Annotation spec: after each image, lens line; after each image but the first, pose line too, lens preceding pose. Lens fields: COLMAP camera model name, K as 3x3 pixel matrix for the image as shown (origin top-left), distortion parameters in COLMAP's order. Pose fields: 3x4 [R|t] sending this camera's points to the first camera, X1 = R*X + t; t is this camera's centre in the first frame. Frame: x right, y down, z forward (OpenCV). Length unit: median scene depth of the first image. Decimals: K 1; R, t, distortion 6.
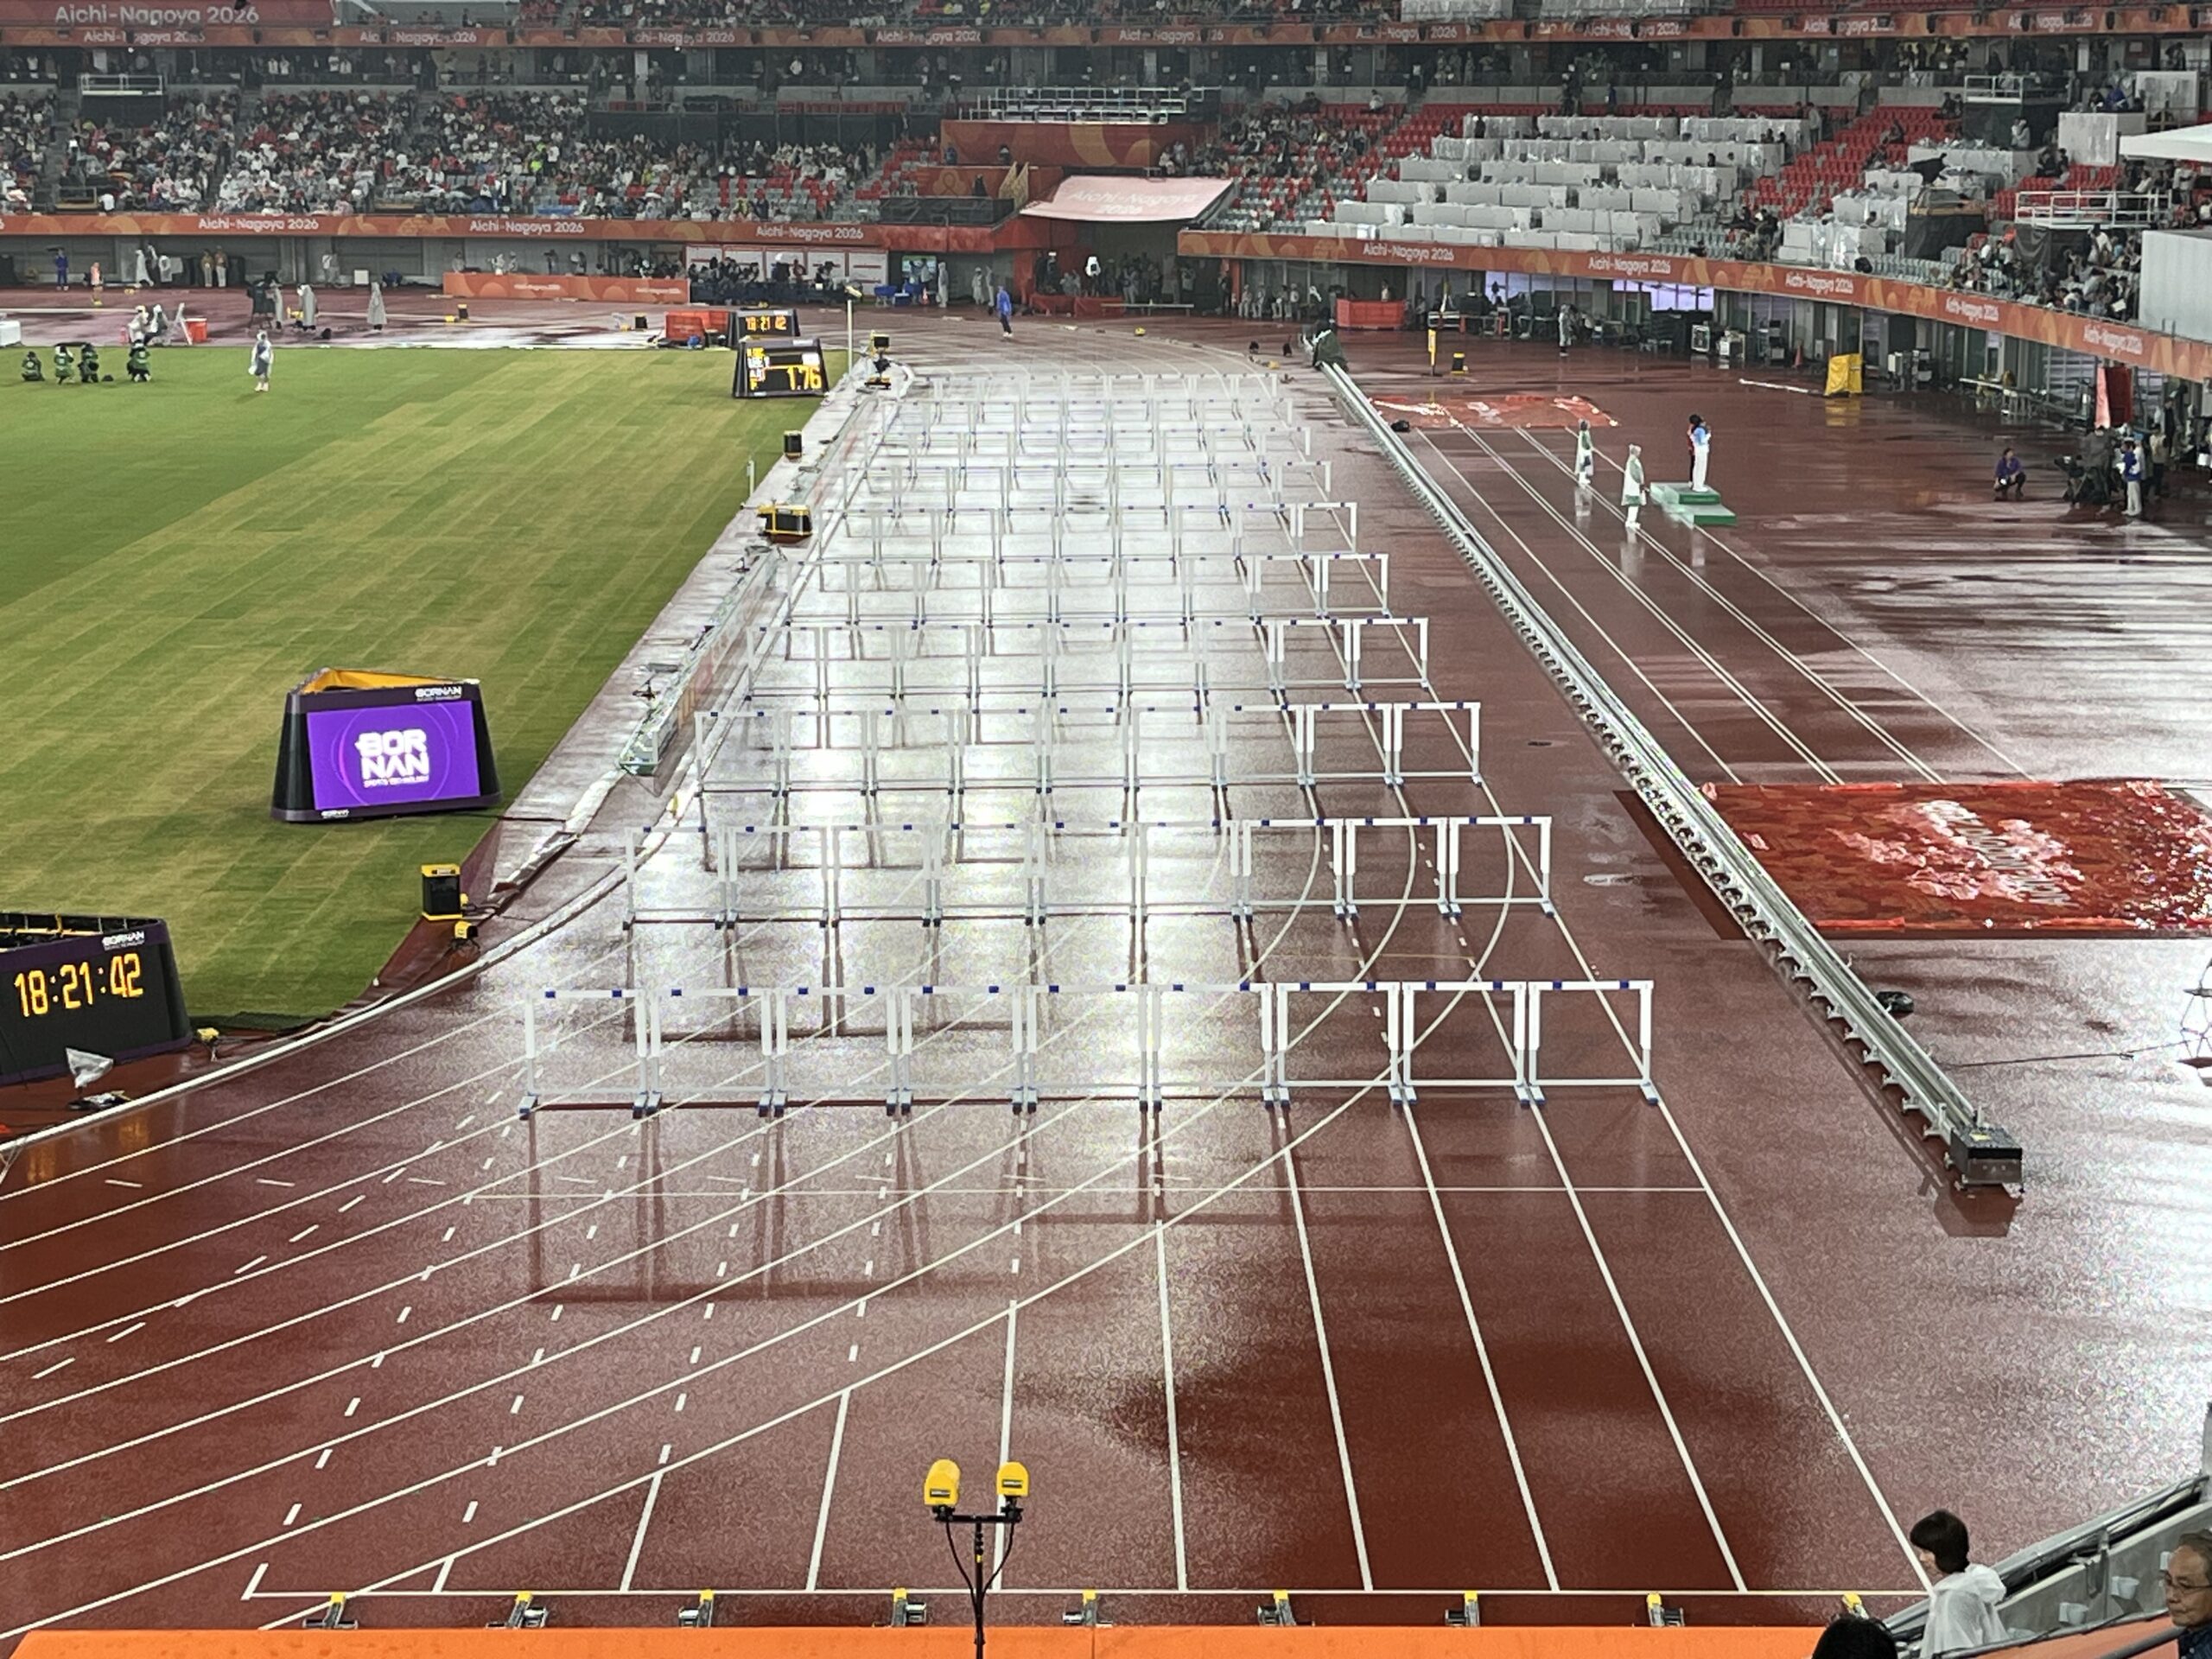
lens RADIAL K [[4220.9, 0, 1106.0], [0, 4220.9, 829.5], [0, 0, 1]] dist [0.166830, -0.859698]
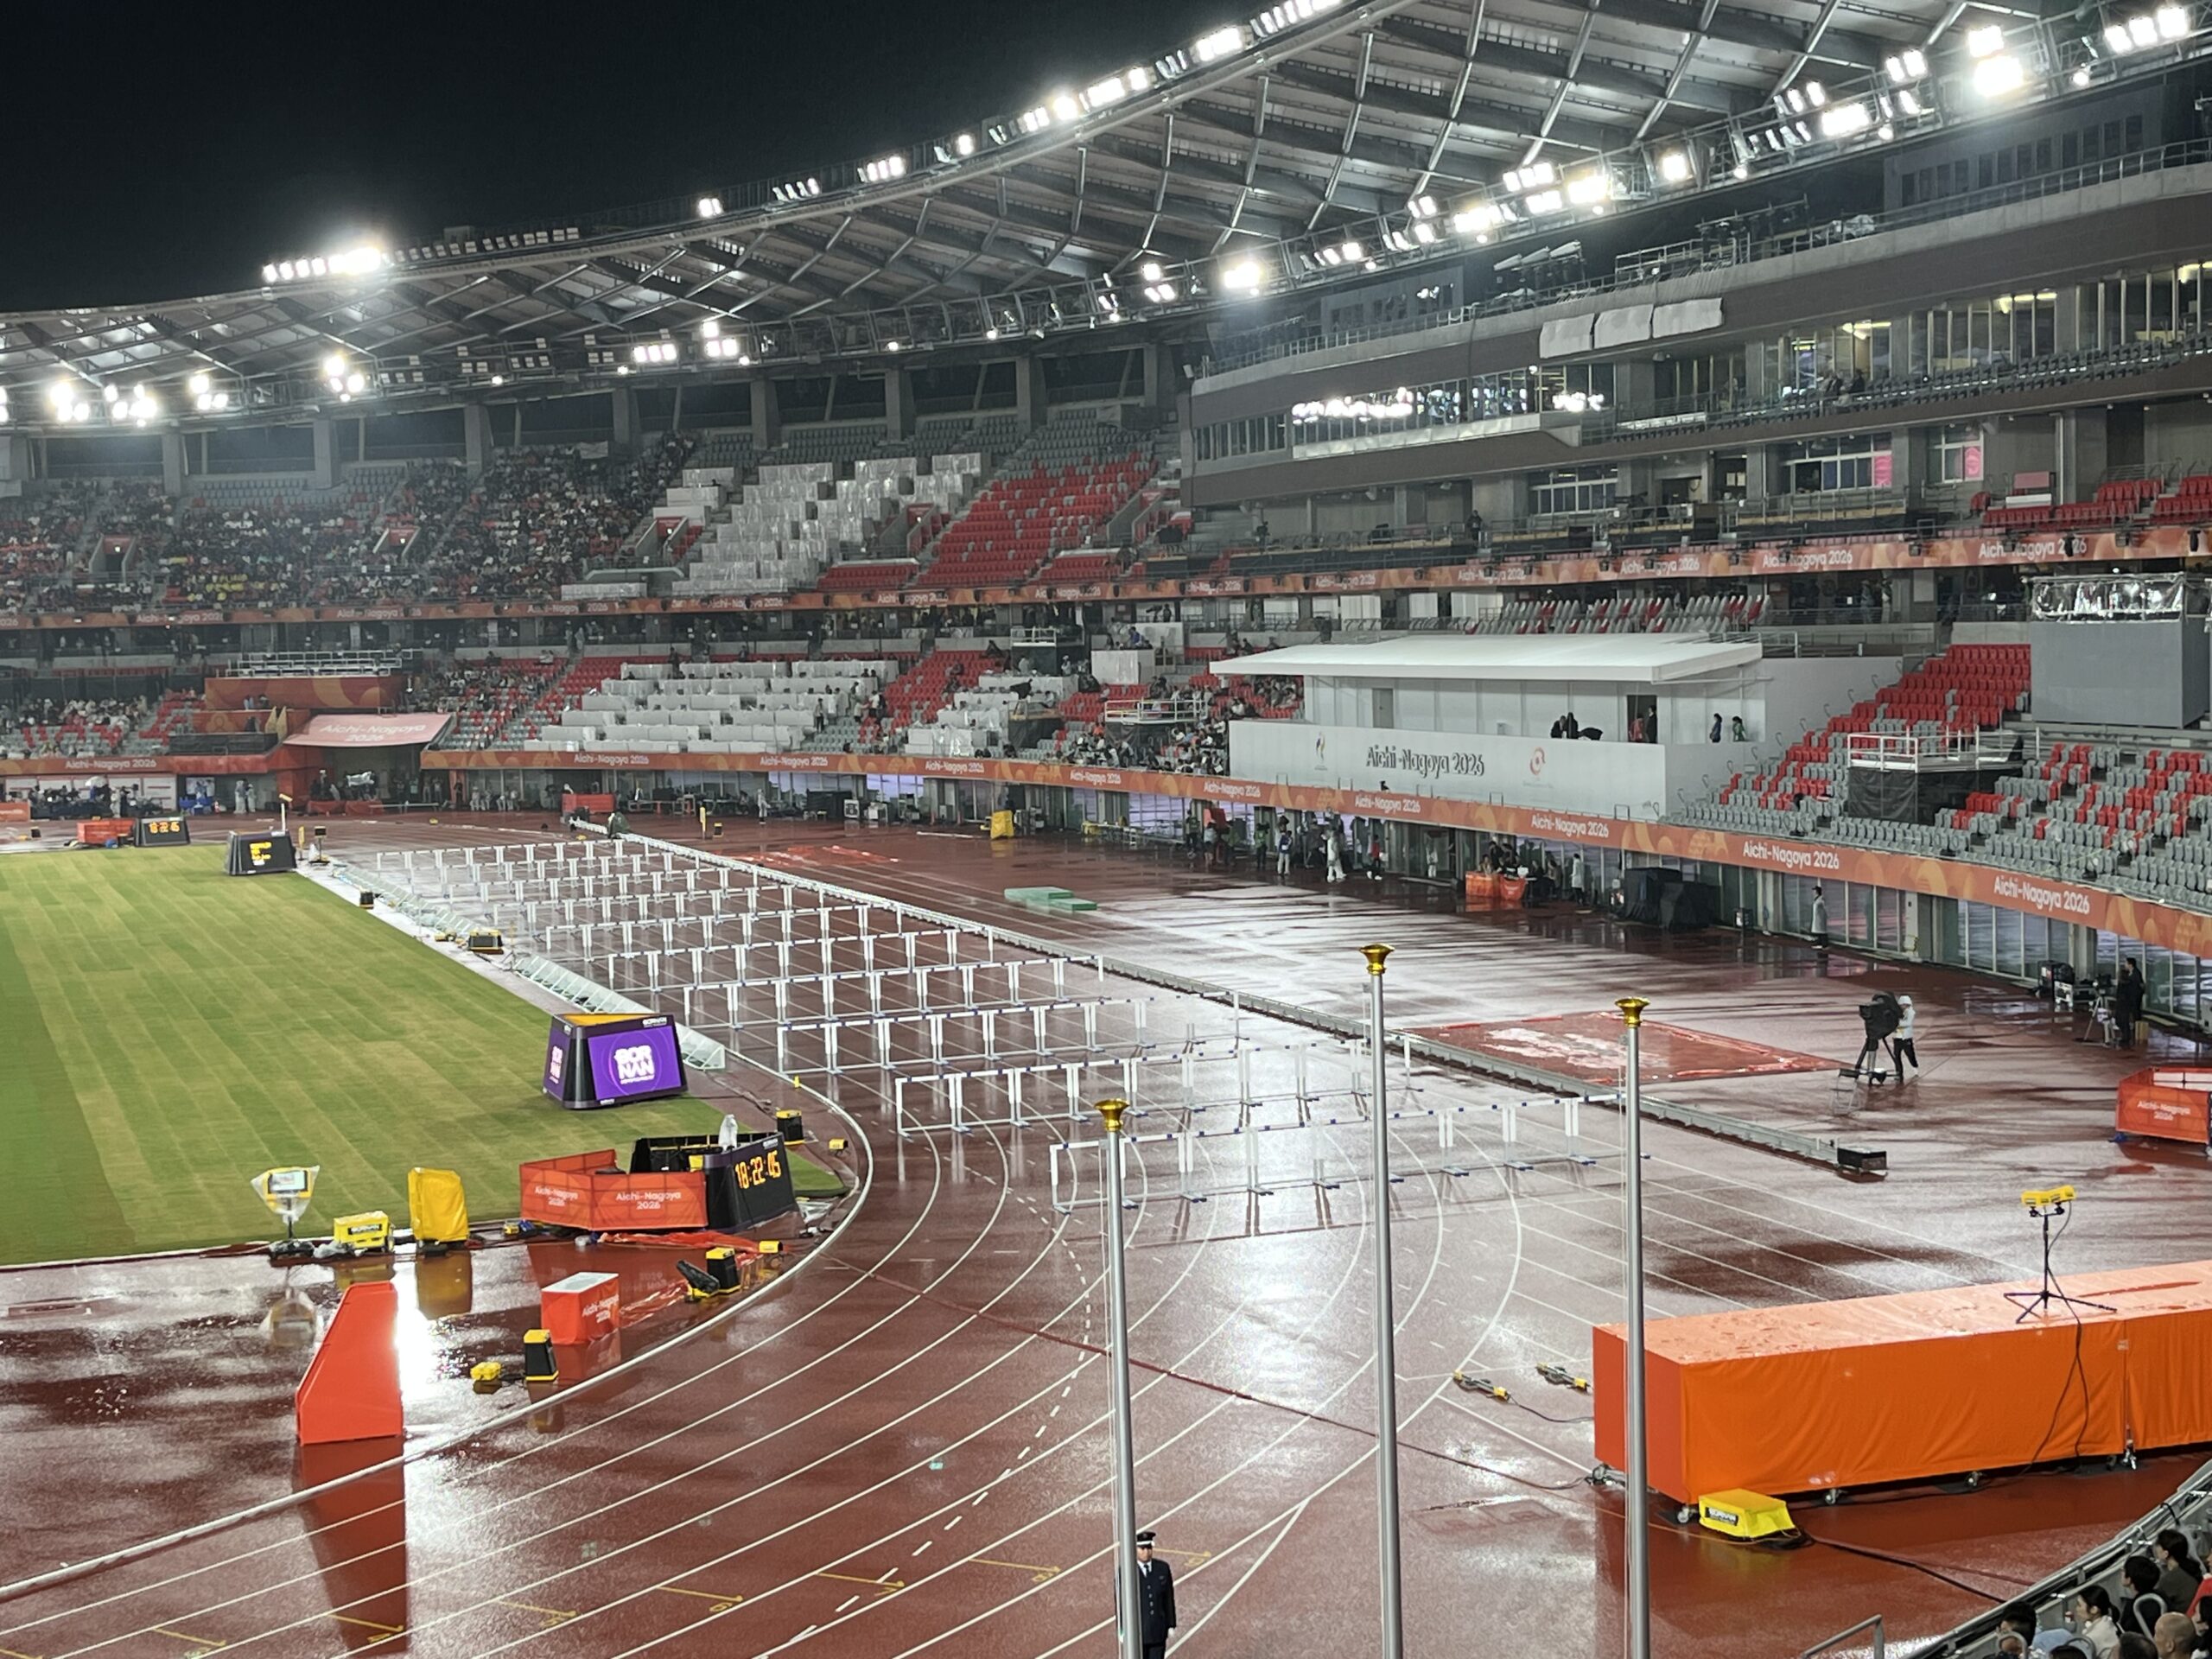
lens RADIAL K [[3236.7, 0, 1106.0], [0, 3236.7, 829.5], [0, 0, 1]] dist [0.242286, -1.327744]
pose [[0.939160, -0.044426, 0.340595, -0.140932], [0.084139, 0.991145, -0.102722, 0.012115], [-0.333016, 0.125130, 0.934582, -0.065770]]
